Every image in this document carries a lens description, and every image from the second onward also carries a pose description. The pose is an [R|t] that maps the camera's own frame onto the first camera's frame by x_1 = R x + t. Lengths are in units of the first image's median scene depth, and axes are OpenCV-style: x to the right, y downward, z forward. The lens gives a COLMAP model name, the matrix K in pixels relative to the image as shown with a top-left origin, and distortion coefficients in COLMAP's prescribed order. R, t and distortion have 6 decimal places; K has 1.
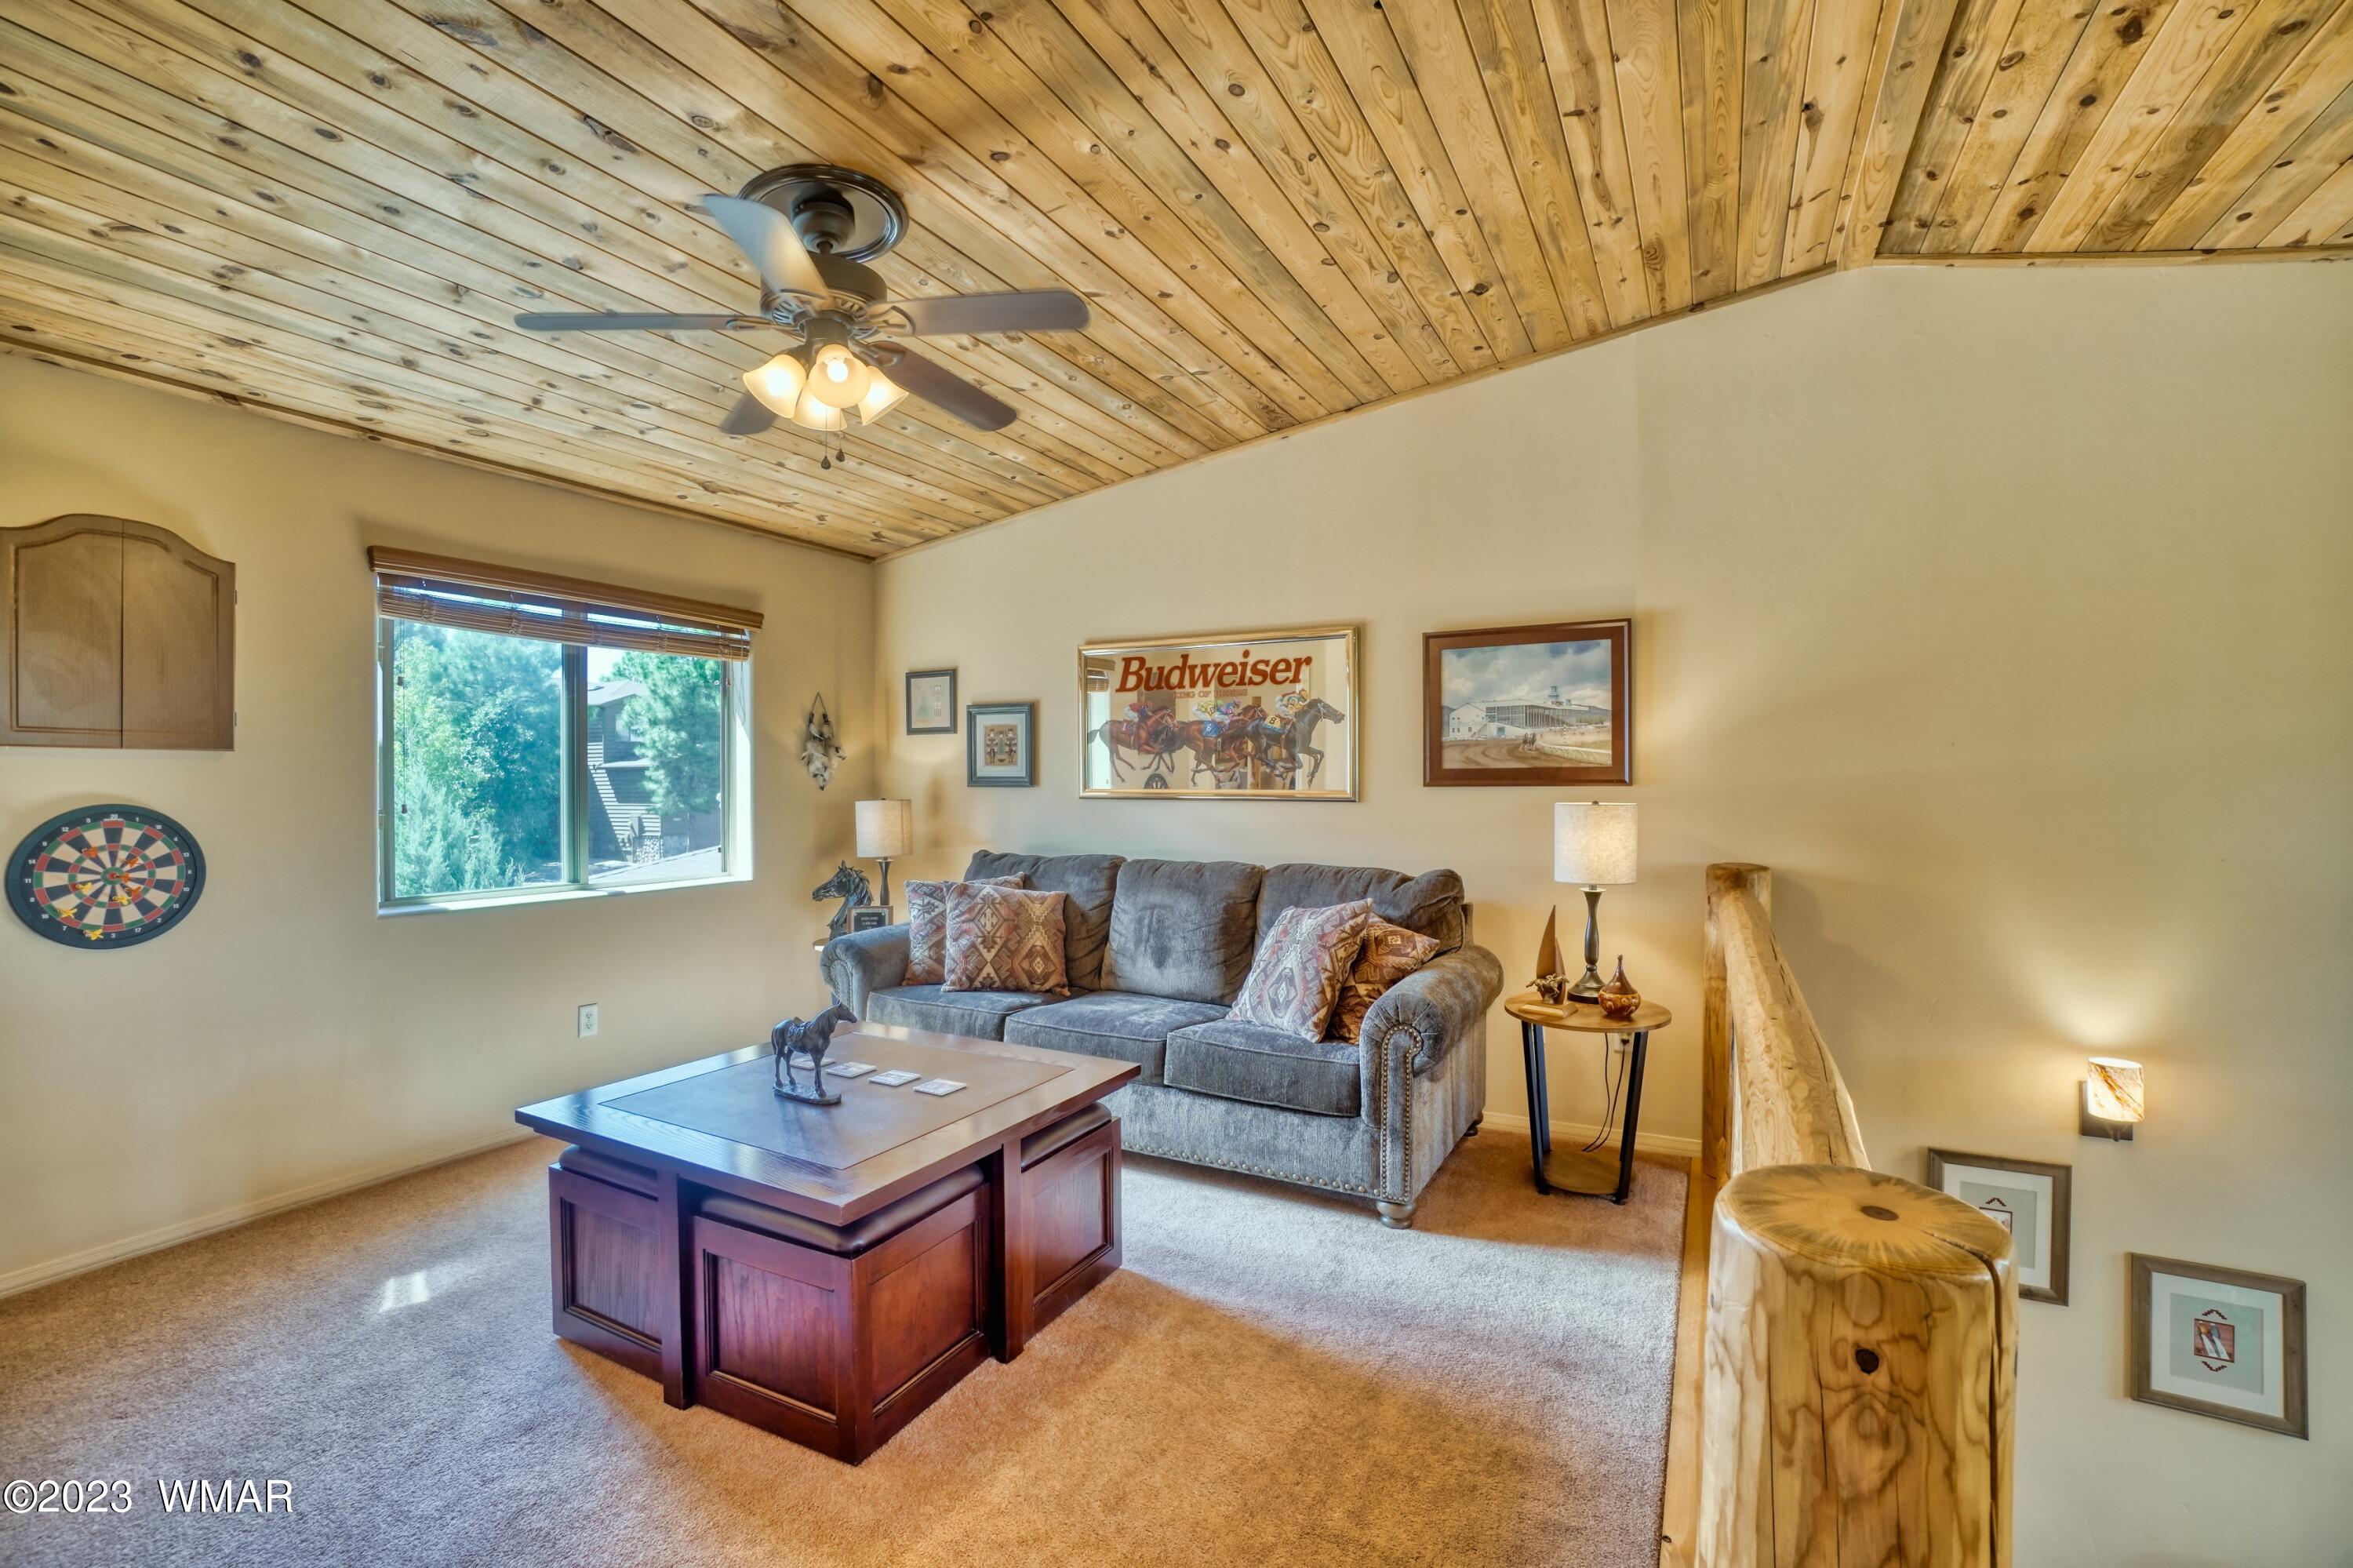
lens RADIAL K [[1041.2, 0, 1173.3], [0, 1041.2, 790.3], [0, 0, 1]] dist [-0.043282, 0.010233]
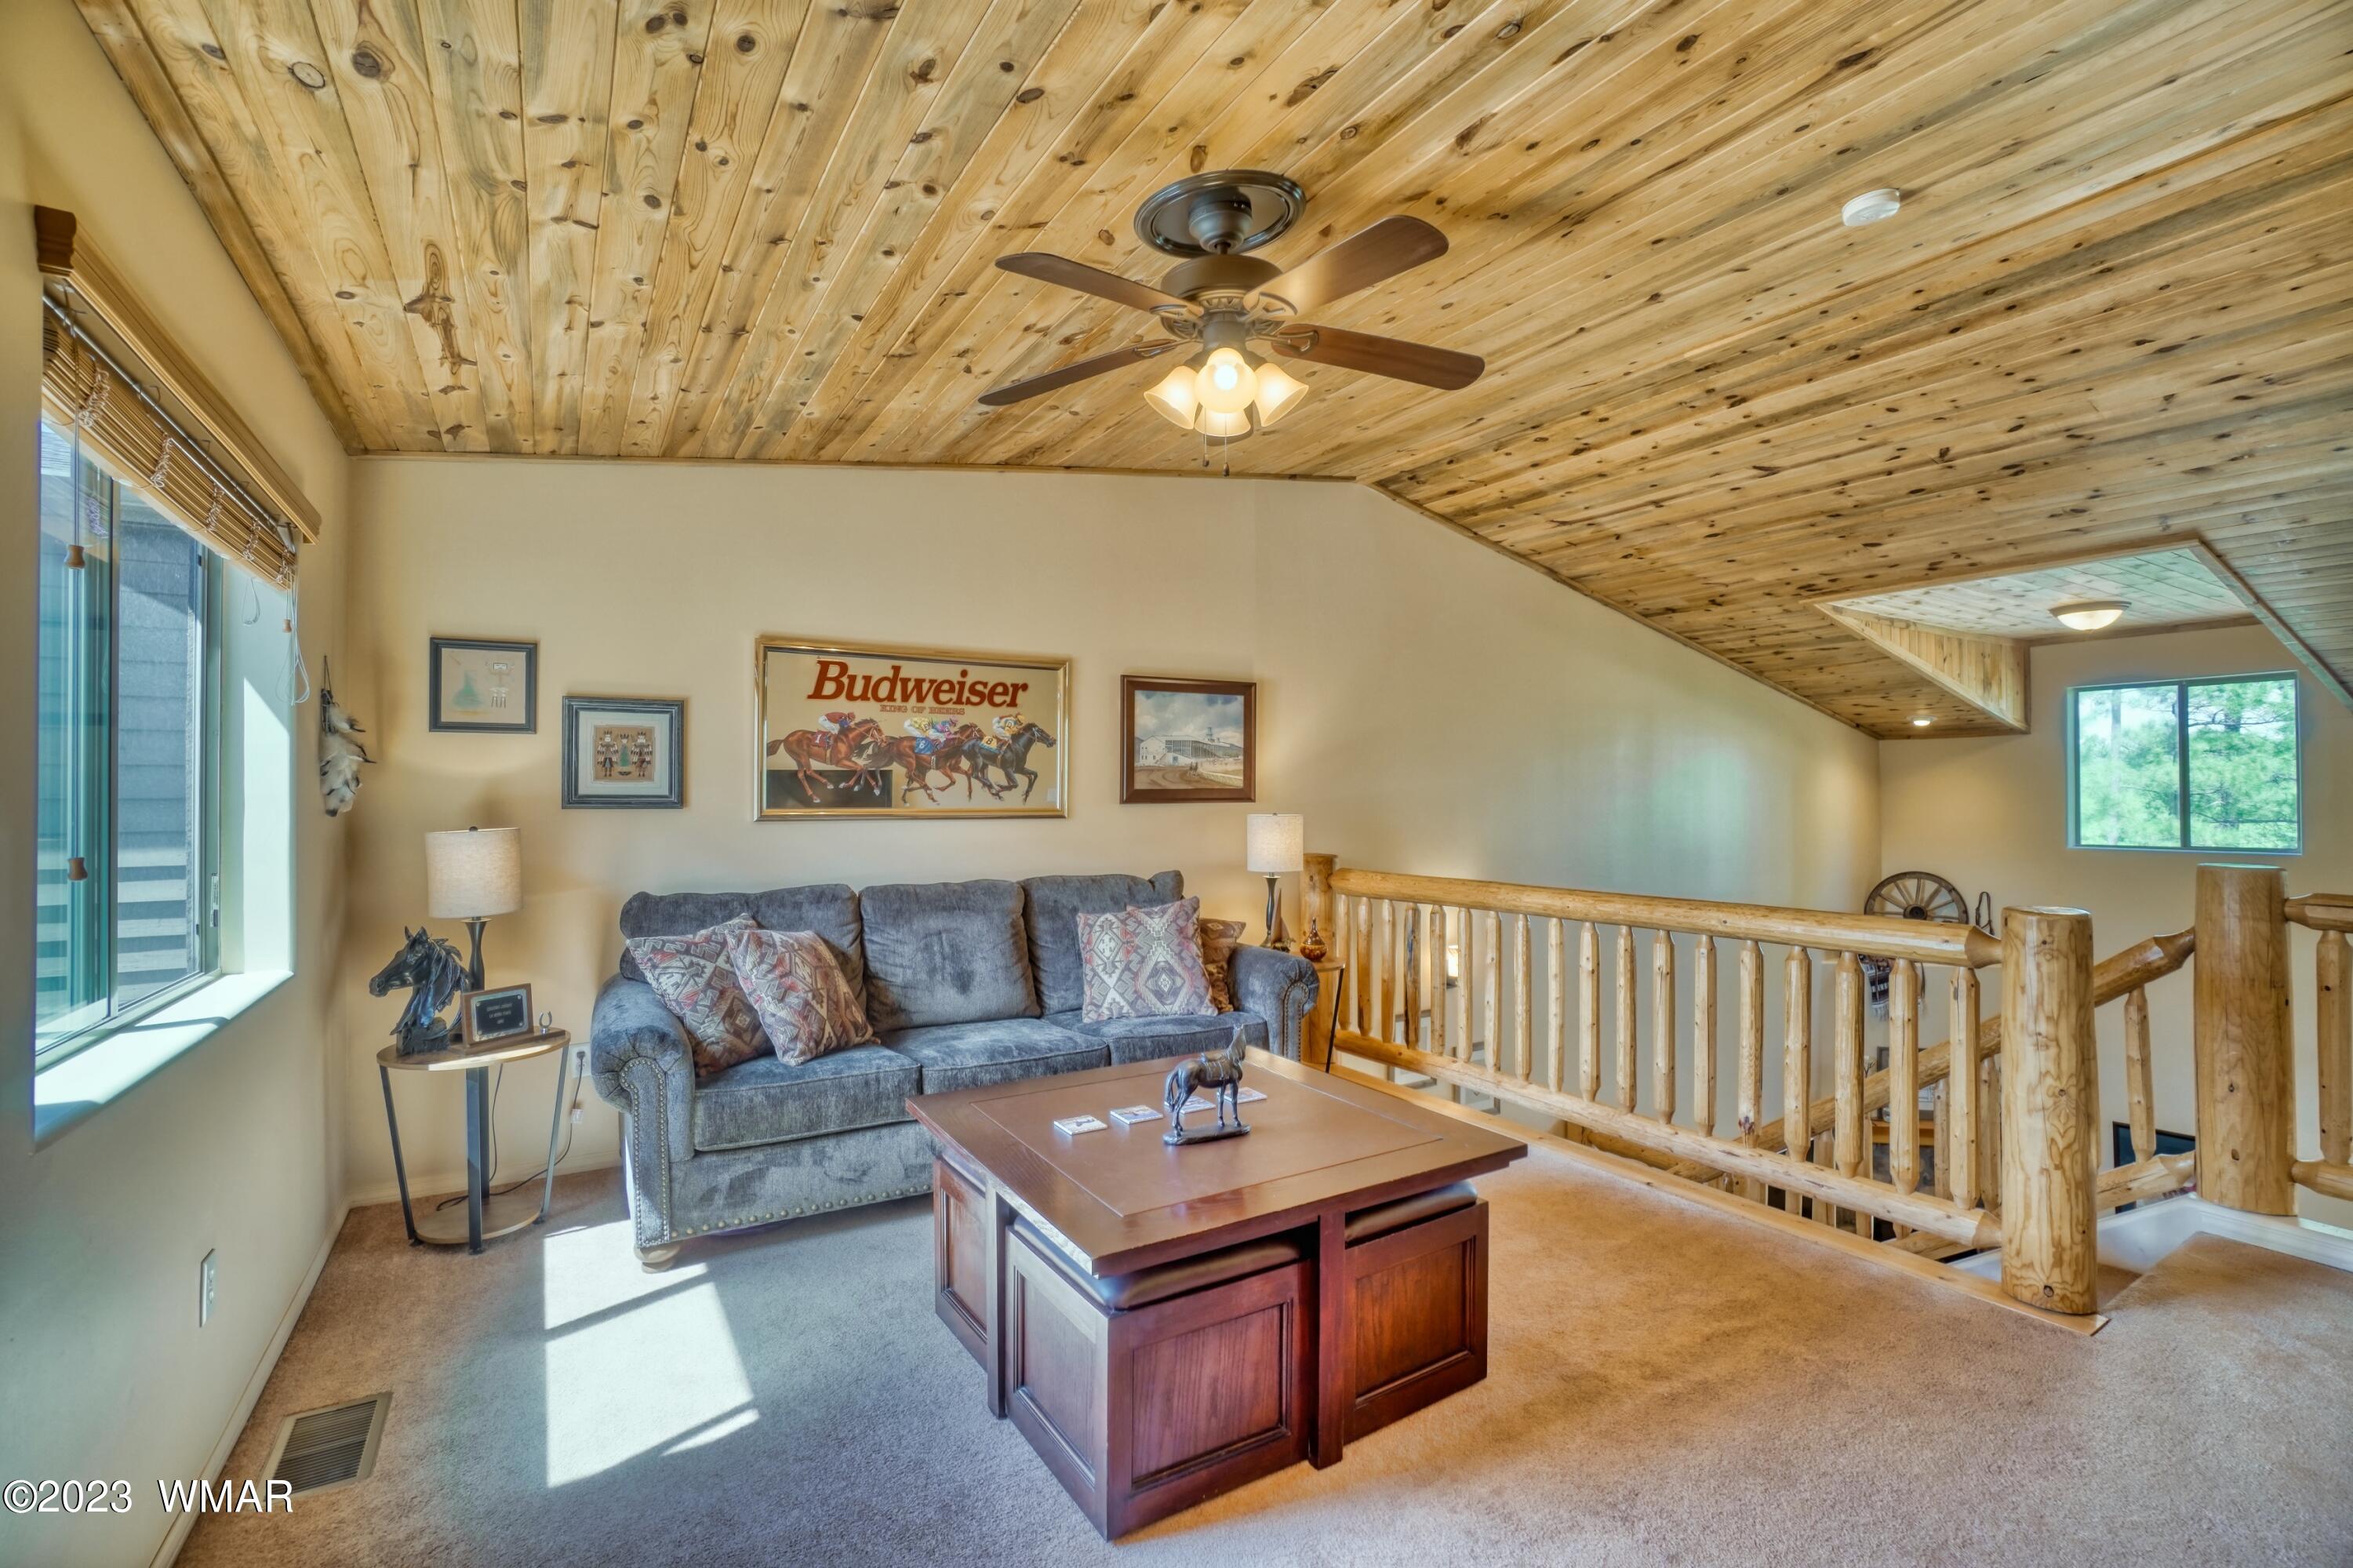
lens RADIAL K [[1041.2, 0, 1179.5], [0, 1041.2, 778.2], [0, 0, 1]] dist [-0.043282, 0.010233]
pose [[0.508335, 0.011807, 0.861078, -0.739319], [0.006882, 0.999818, -0.017773, -0.010891], [-0.861132, 0.014960, 0.508161, 0.330273]]
